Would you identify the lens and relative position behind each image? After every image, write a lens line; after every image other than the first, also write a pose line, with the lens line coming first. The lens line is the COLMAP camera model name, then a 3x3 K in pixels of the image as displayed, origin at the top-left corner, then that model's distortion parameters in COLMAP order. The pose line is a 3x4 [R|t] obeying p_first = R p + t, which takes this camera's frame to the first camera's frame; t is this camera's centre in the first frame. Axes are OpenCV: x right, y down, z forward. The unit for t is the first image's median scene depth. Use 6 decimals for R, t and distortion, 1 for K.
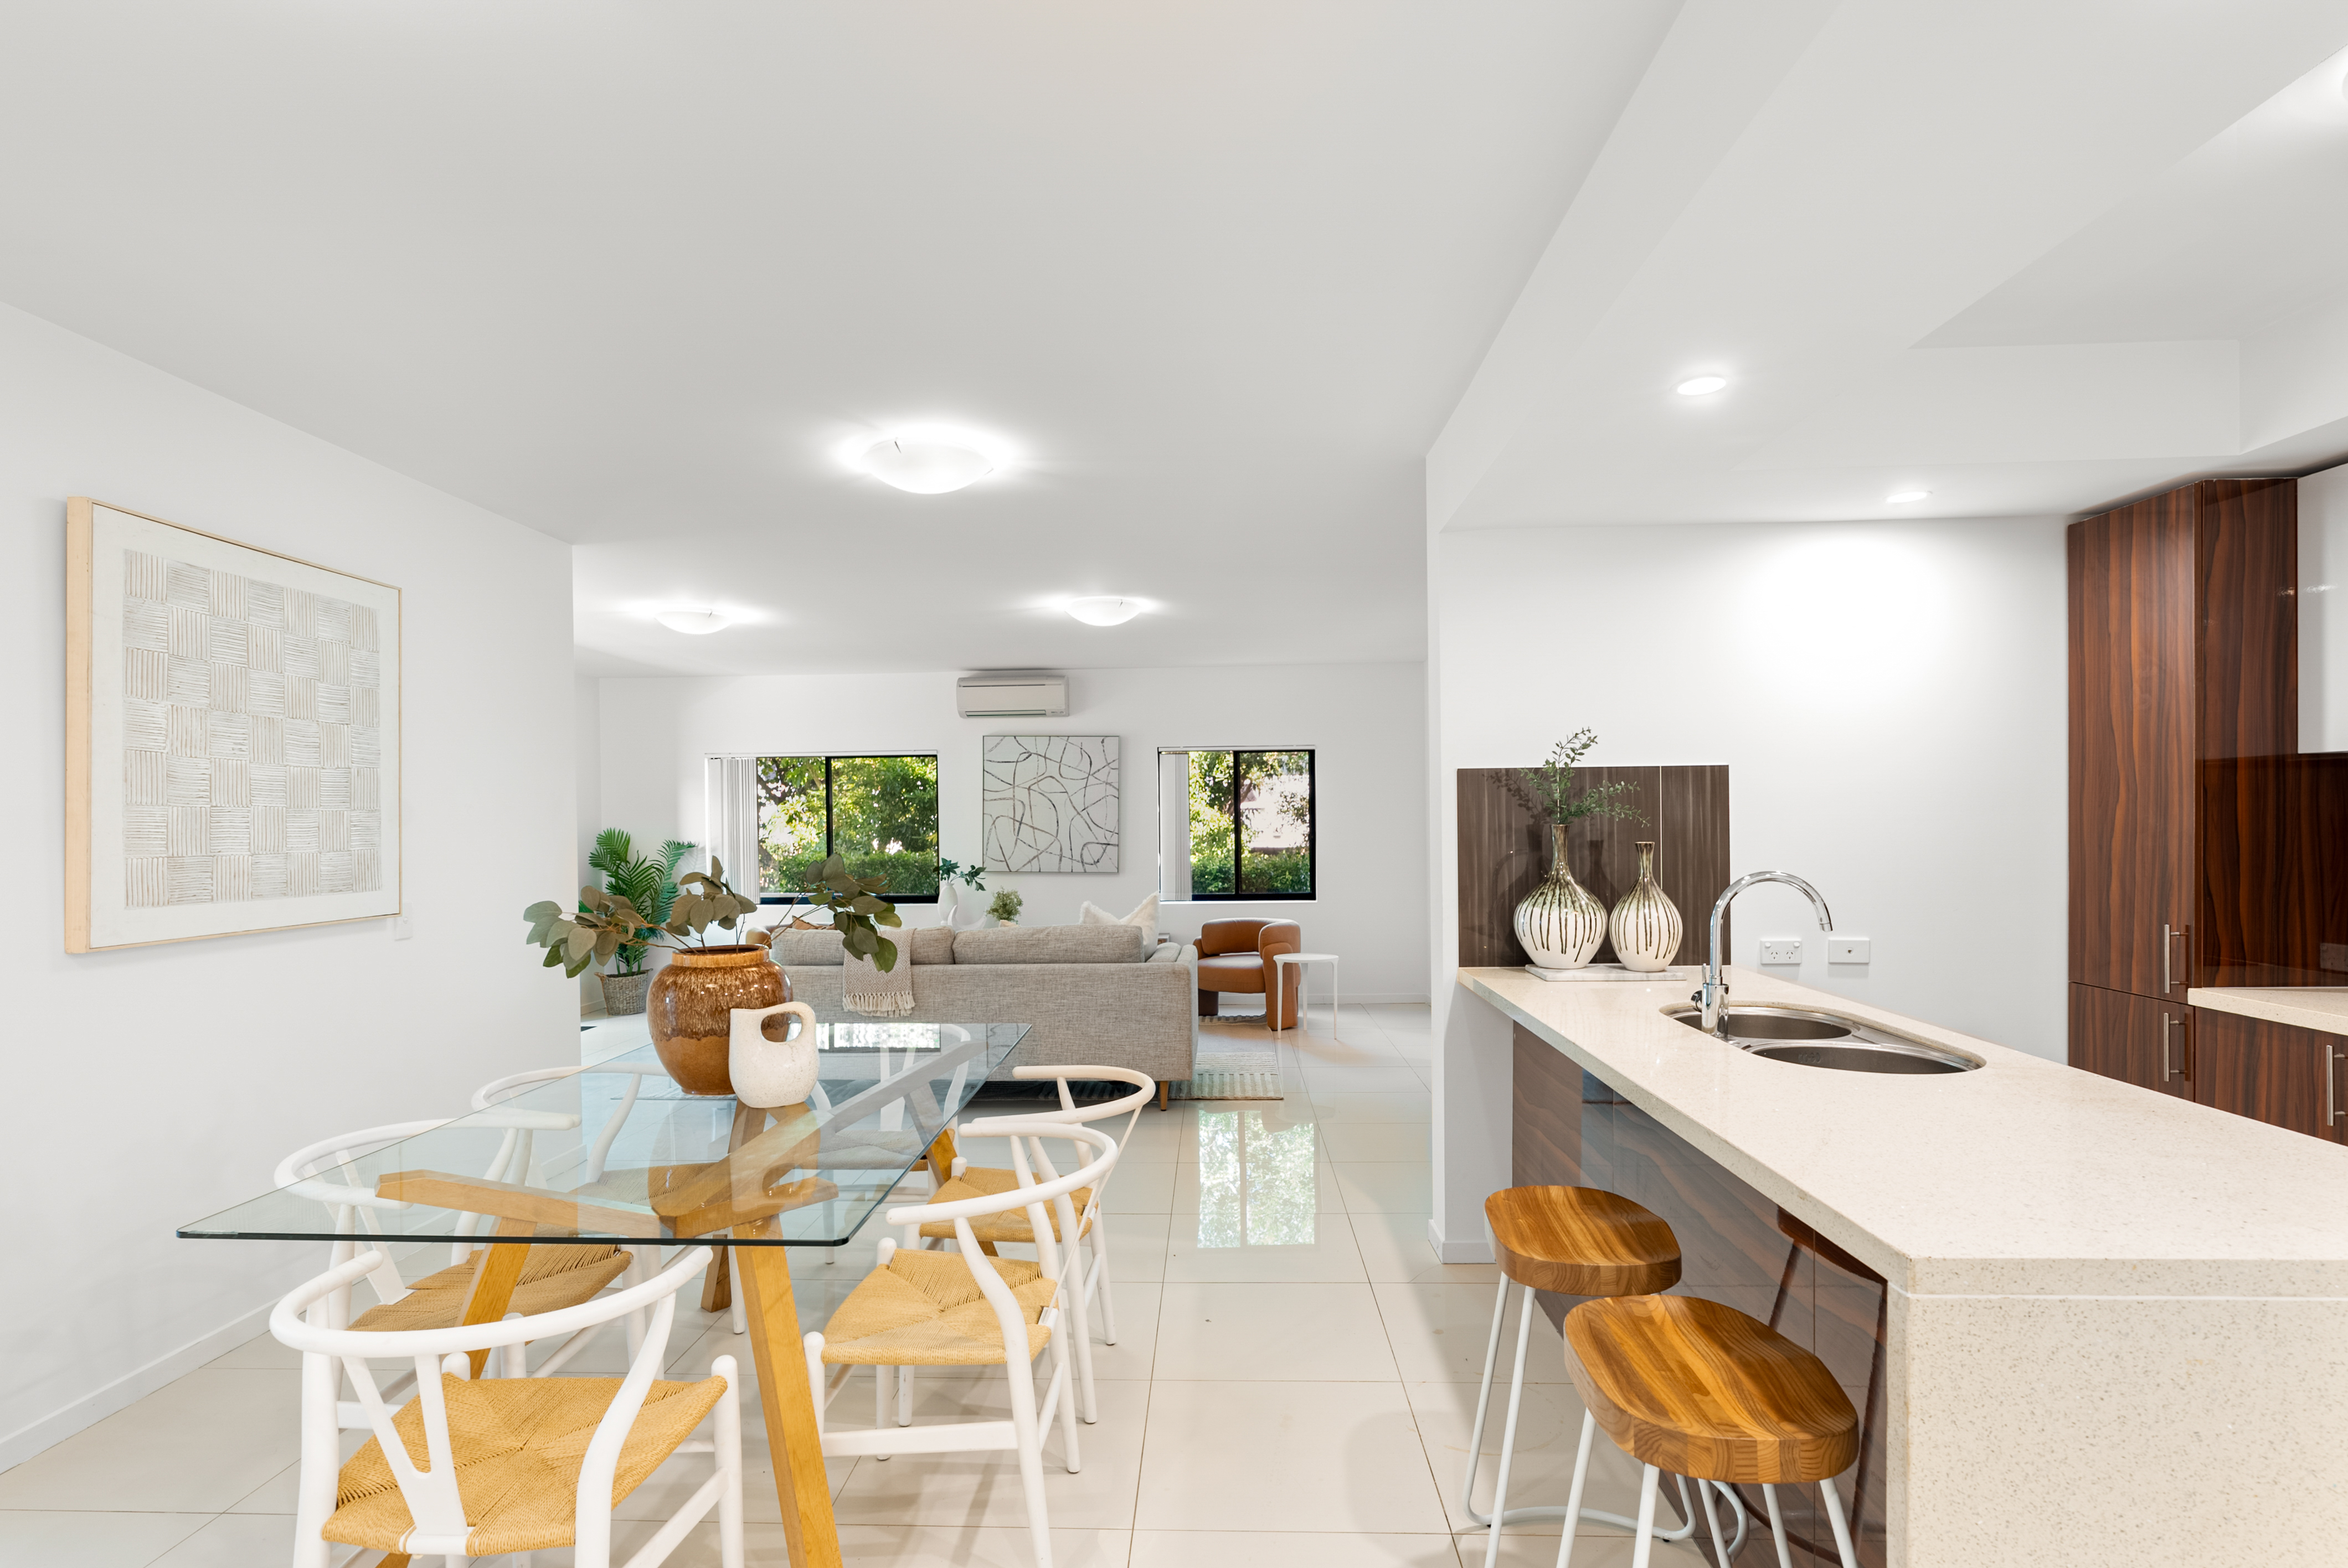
lens RADIAL K [[1171.6, 0, 1178.9], [0, 1171.6, 808.9], [0, 0, 1]] dist [-0.002581, 0.000222]
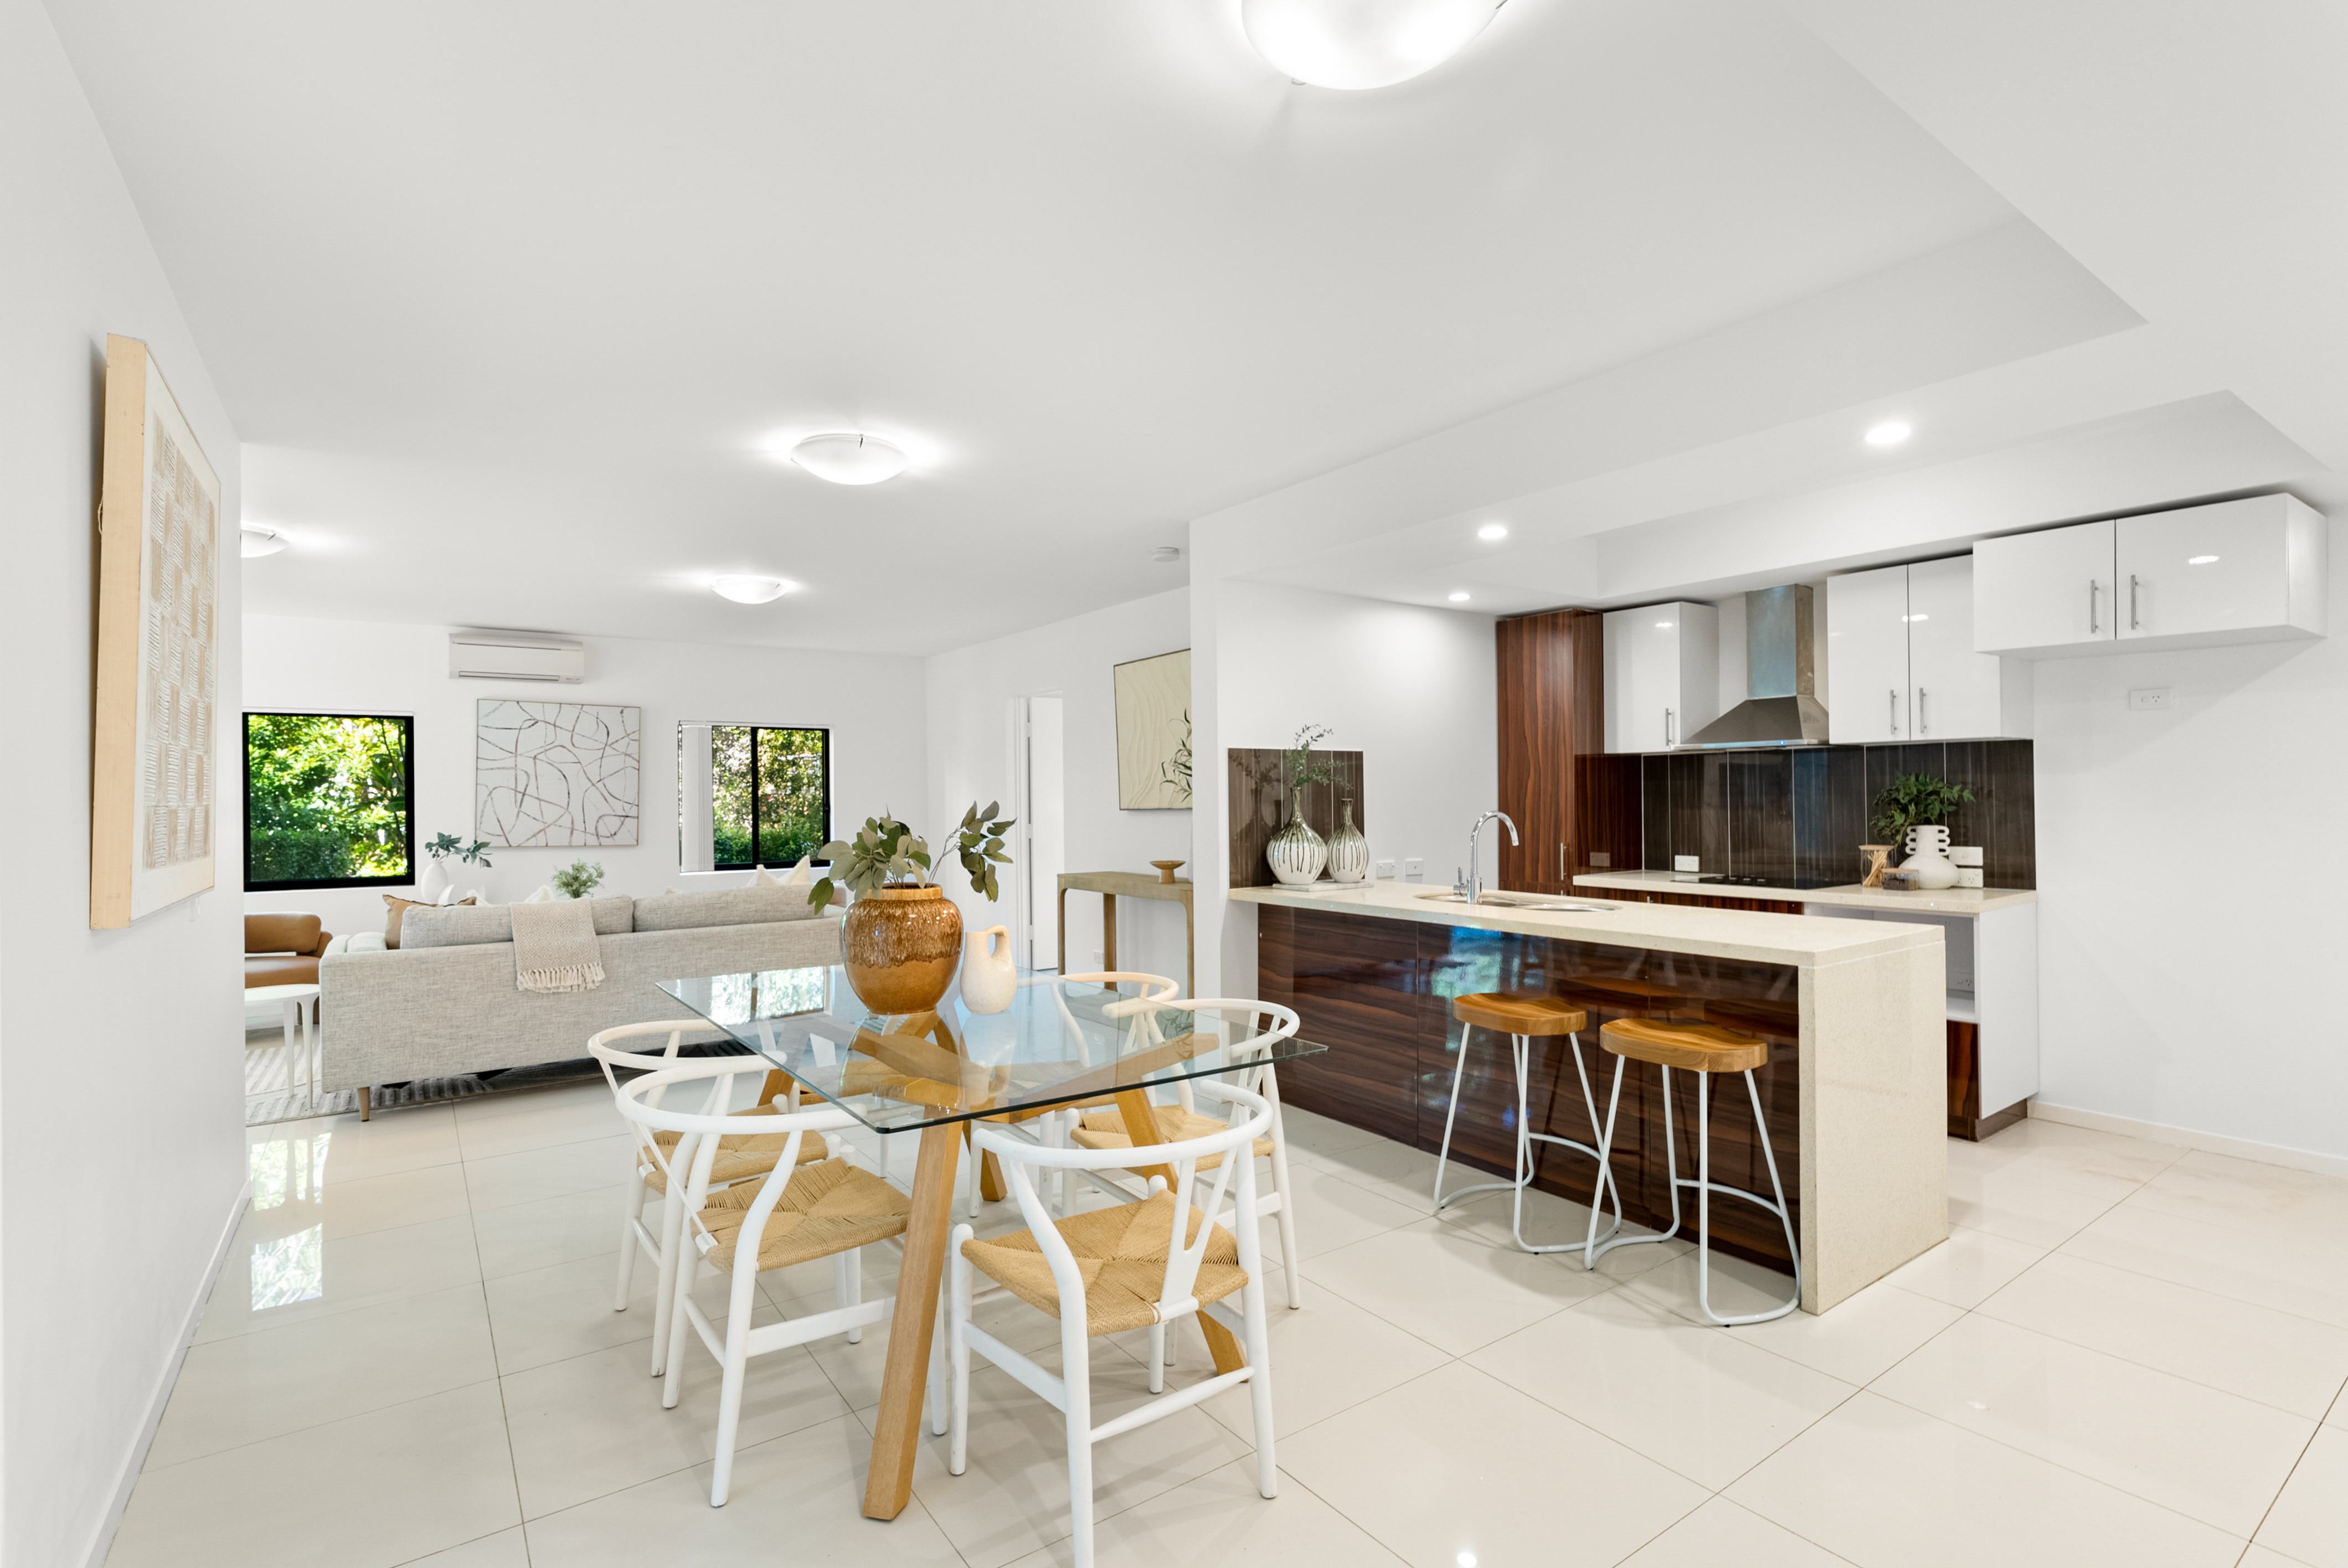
lens RADIAL K [[1075.6, 0, 1170.1], [0, 1075.6, 780.9], [0, 0, 1]] dist [0.000658, 0.000147]
pose [[0.797694, 0.013238, 0.602917, -0.381879], [-0.006487, 0.999890, -0.013371, 0.014765], [-0.603028, 0.006755, 0.797692, 0.007324]]
